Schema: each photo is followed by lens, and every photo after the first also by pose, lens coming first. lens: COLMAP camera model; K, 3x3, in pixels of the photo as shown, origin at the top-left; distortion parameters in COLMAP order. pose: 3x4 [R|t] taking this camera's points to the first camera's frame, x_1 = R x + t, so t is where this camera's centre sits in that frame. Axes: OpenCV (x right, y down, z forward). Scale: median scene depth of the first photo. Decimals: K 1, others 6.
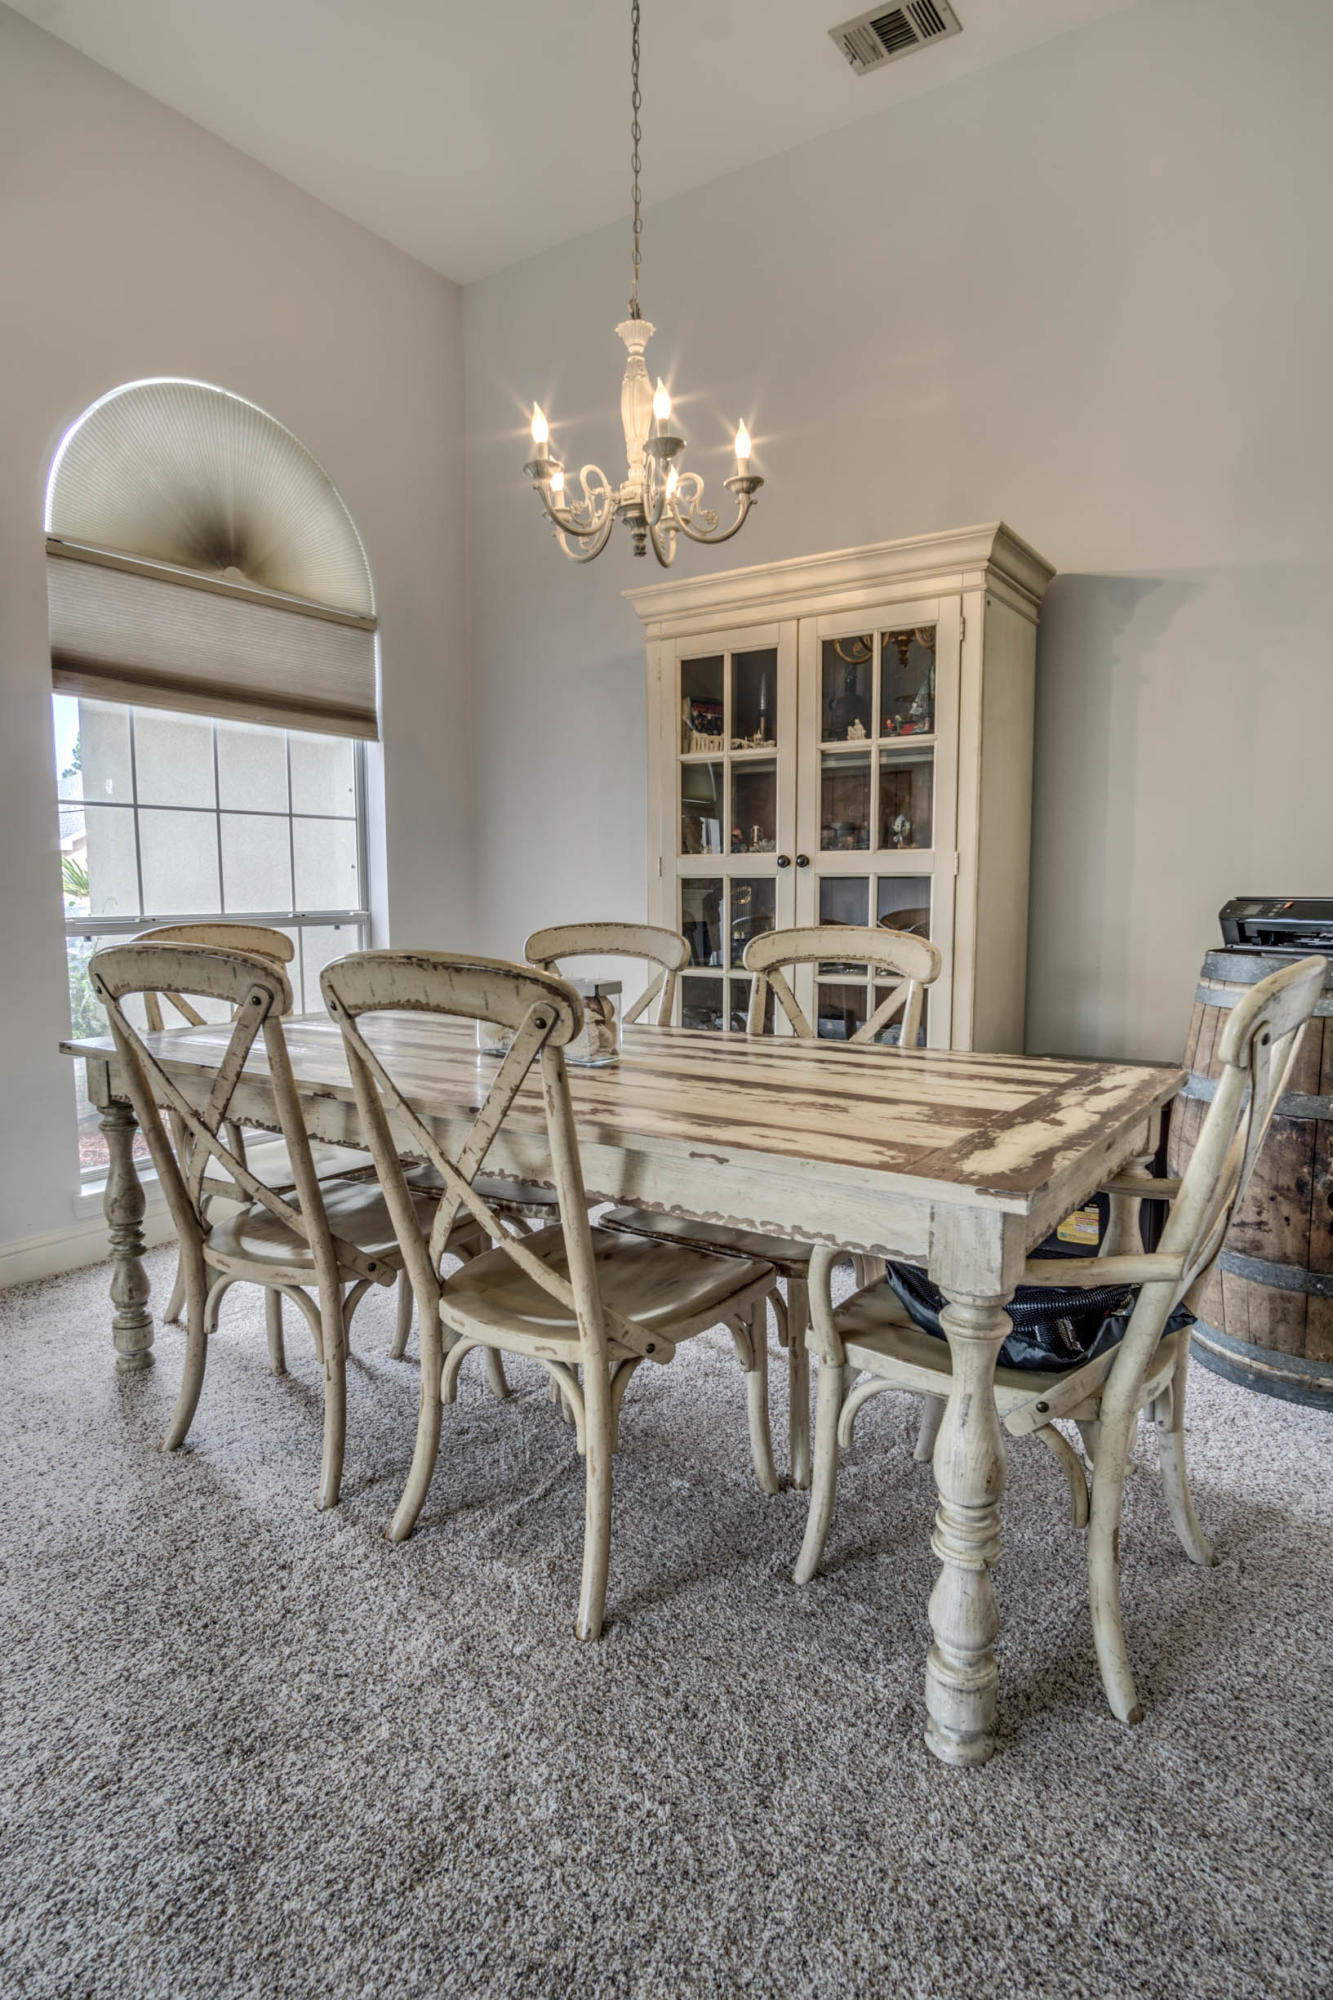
lens RADIAL K [[1103.5, 0, 655.8], [0, 1103.5, 1007.8], [0, 0, 1]] dist [-0.032459, 0.009451]
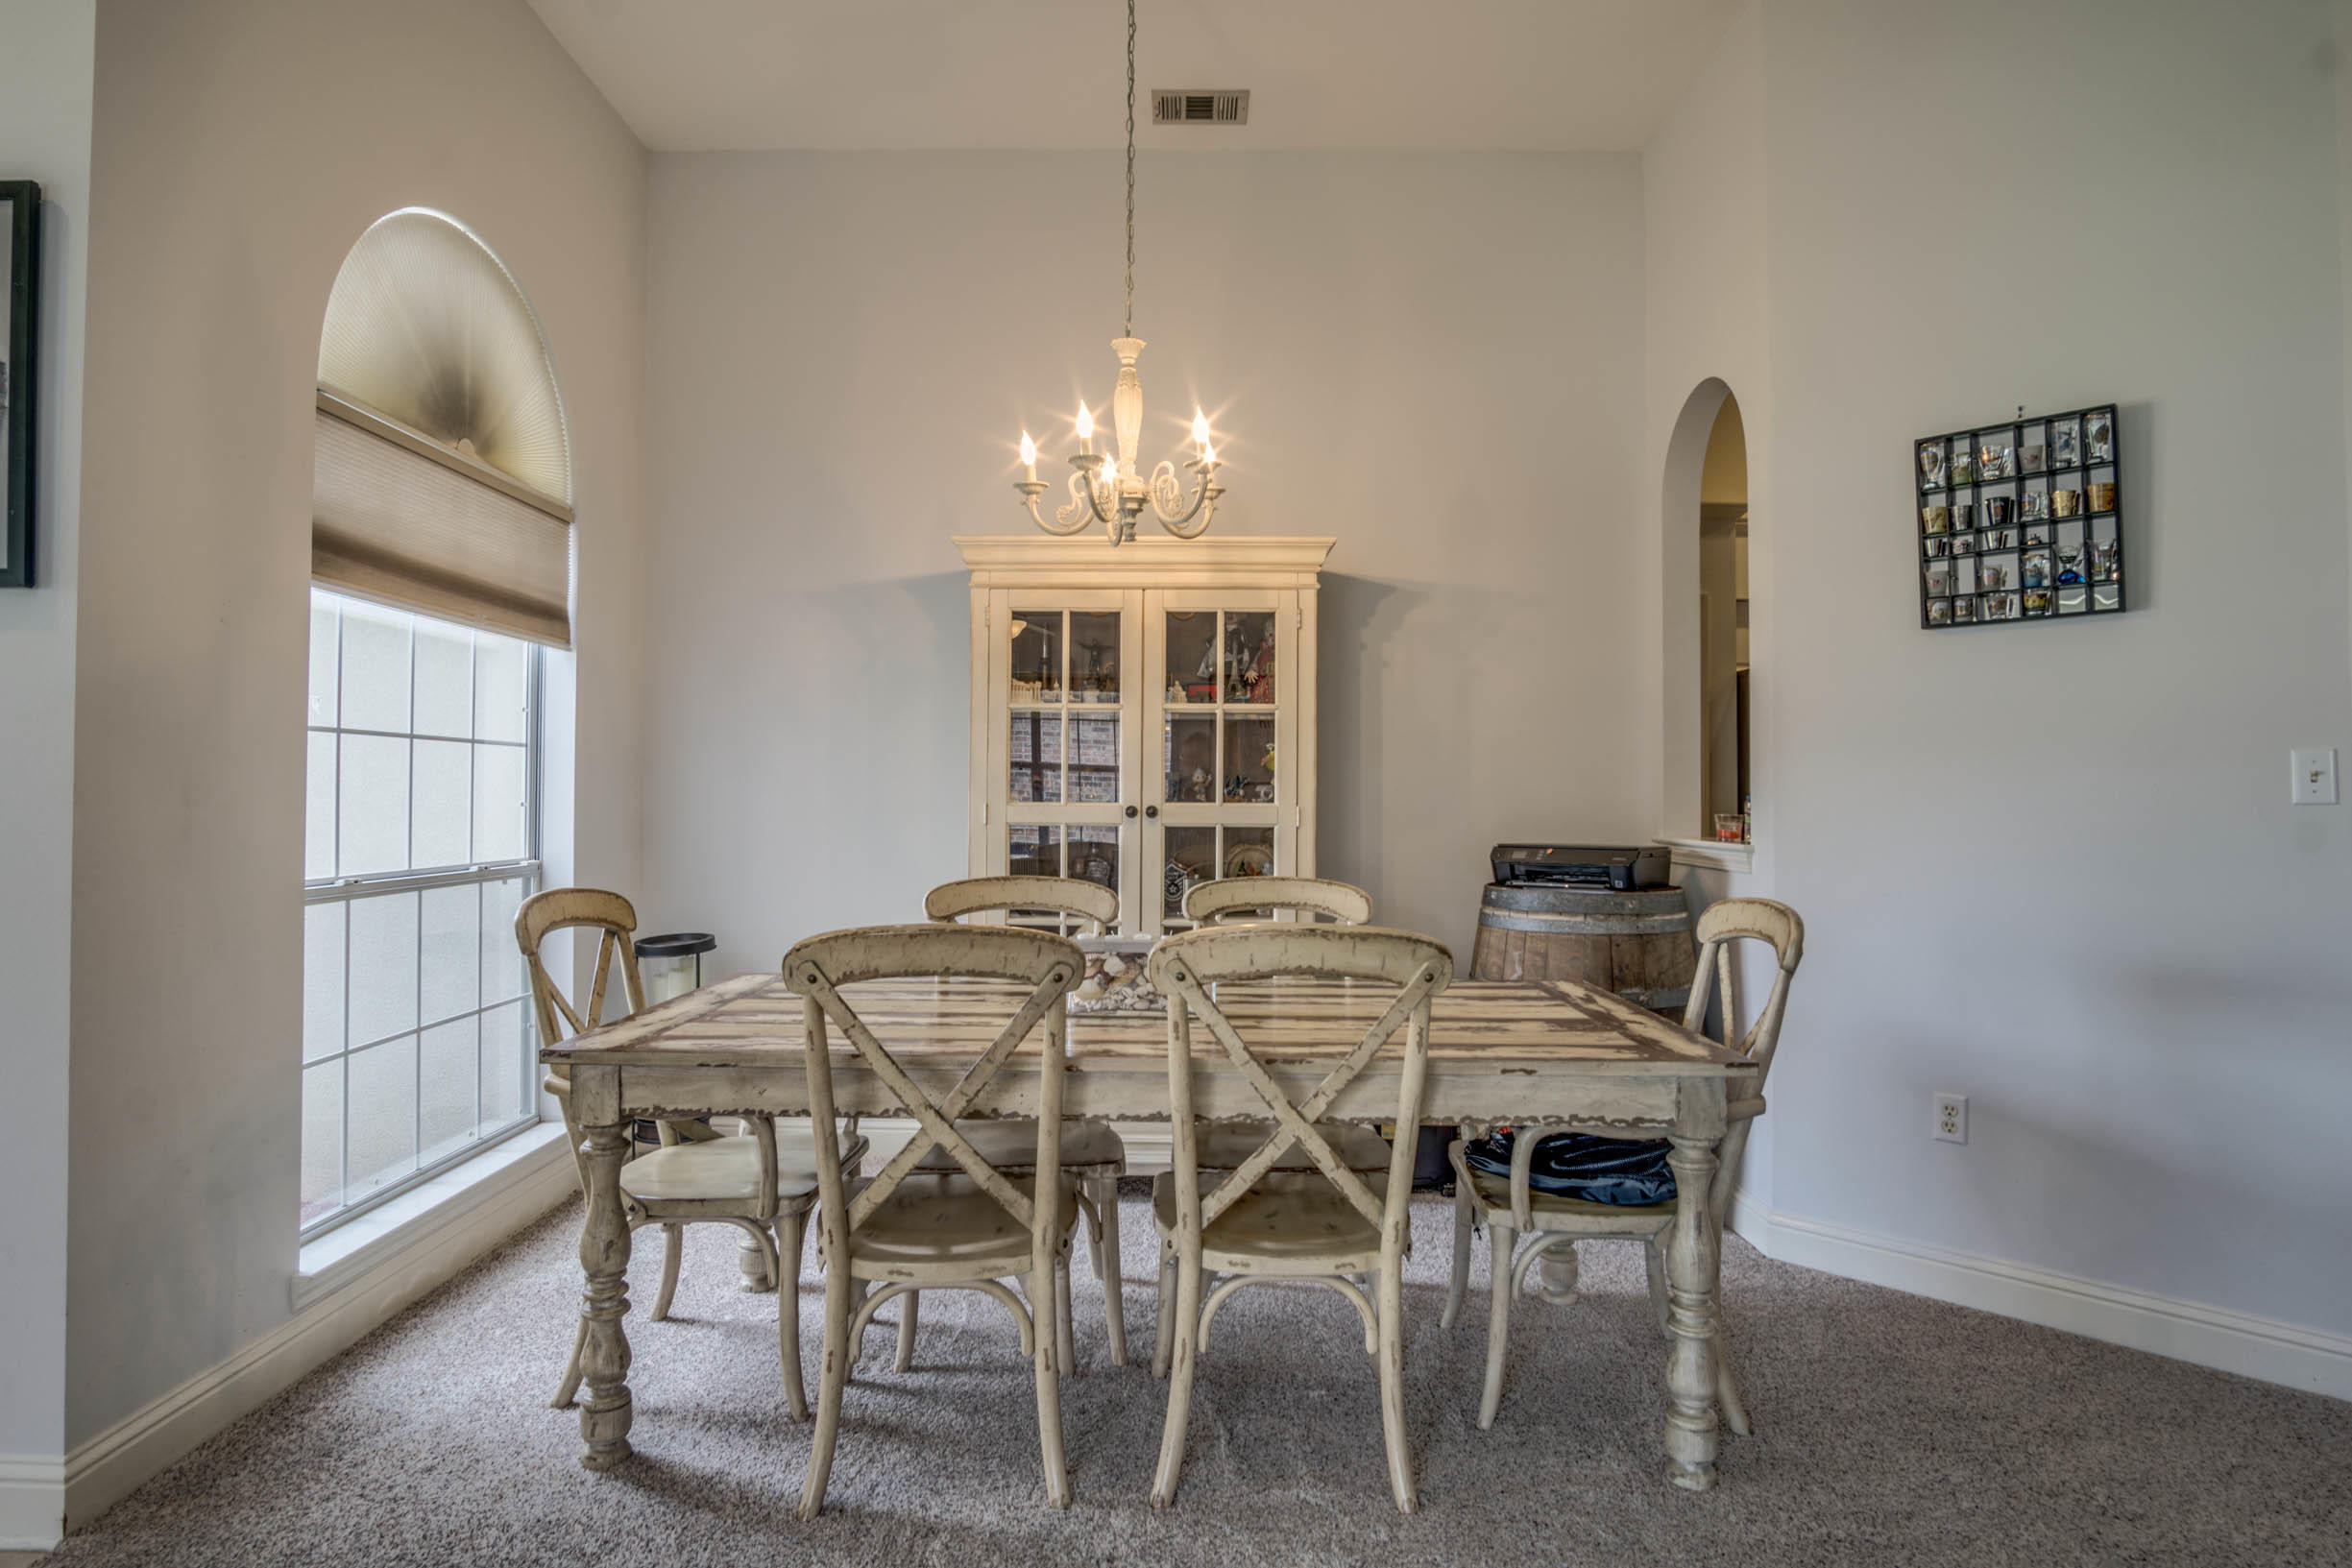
lens RADIAL K [[1283.6, 0, 1163.9], [0, 1283.6, 768.3], [0, 0, 1]] dist [-0.032721, 0.008626]
pose [[0.825034, 0.019239, 0.564755, -0.568076], [0.053285, 0.992318, -0.111648, -0.036526], [-0.562565, 0.122206, 0.817671, -0.024603]]
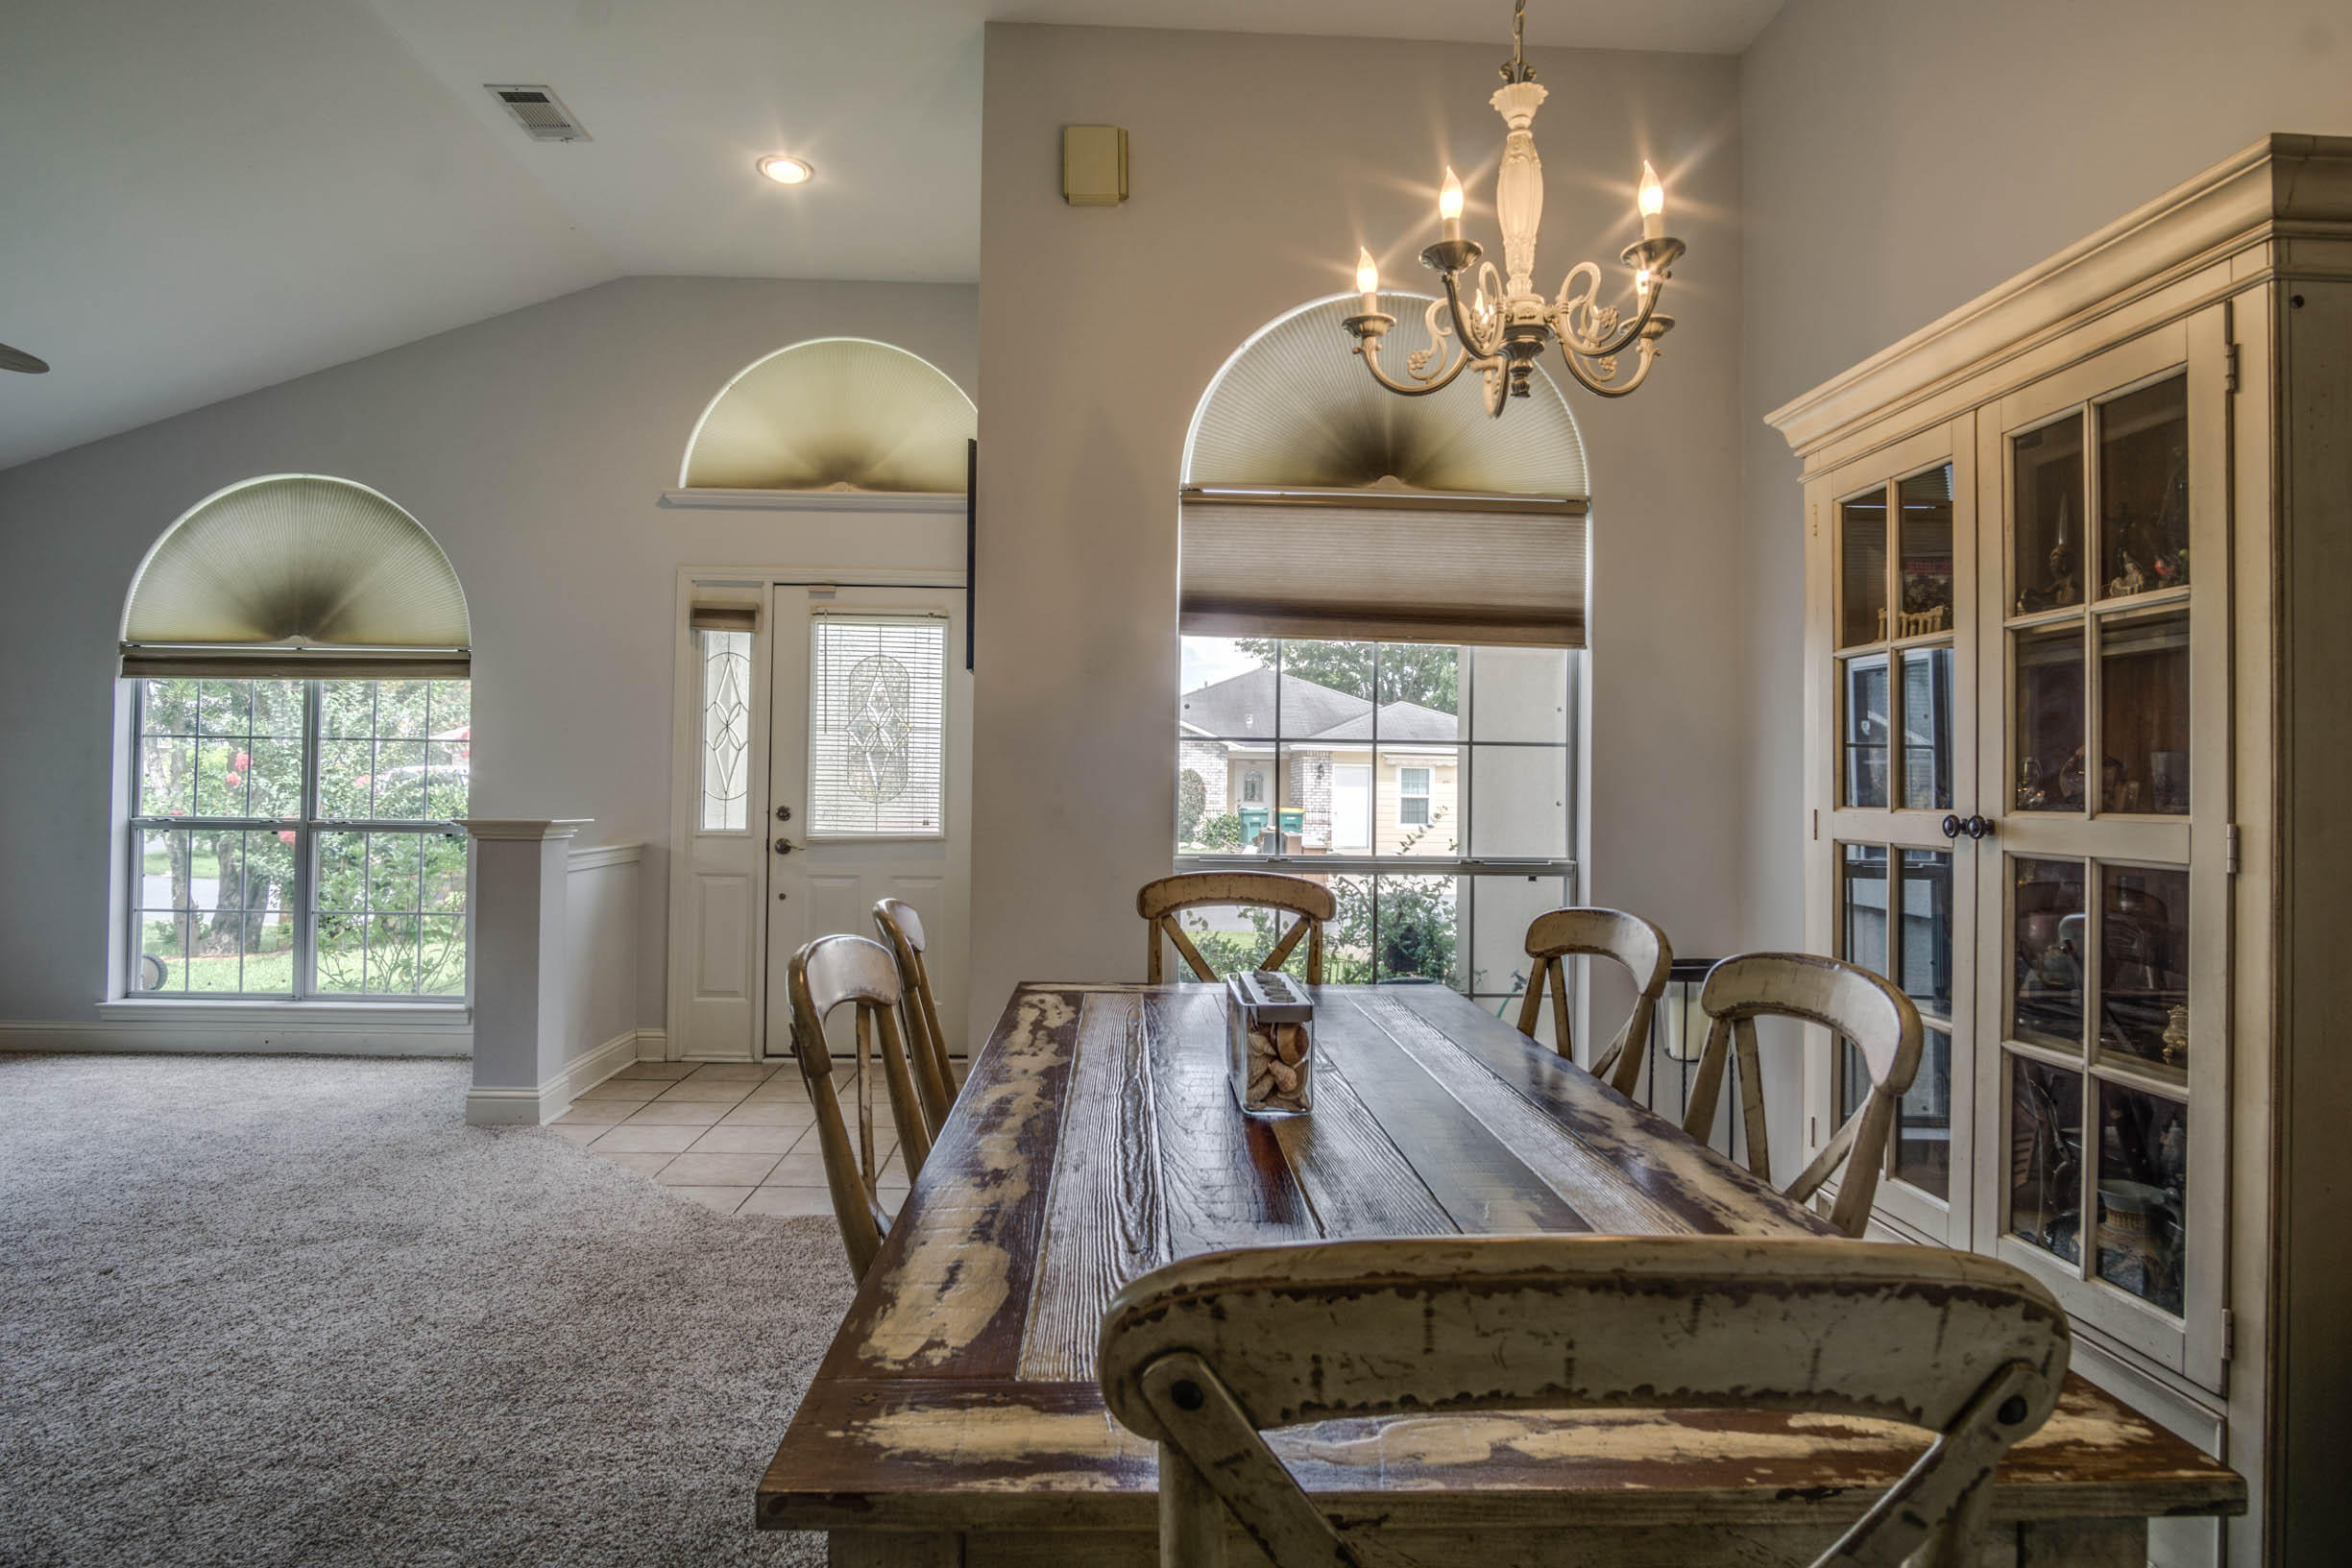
lens RADIAL K [[1283.6, 0, 1163.9], [0, 1283.6, 768.3], [0, 0, 1]] dist [-0.032721, 0.008626]
pose [[0.606868, 0.000283, -0.794803, 0.400461], [-0.103537, 0.991507, -0.078702, -0.070646], [0.788030, 0.130053, 0.601743, 0.290236]]
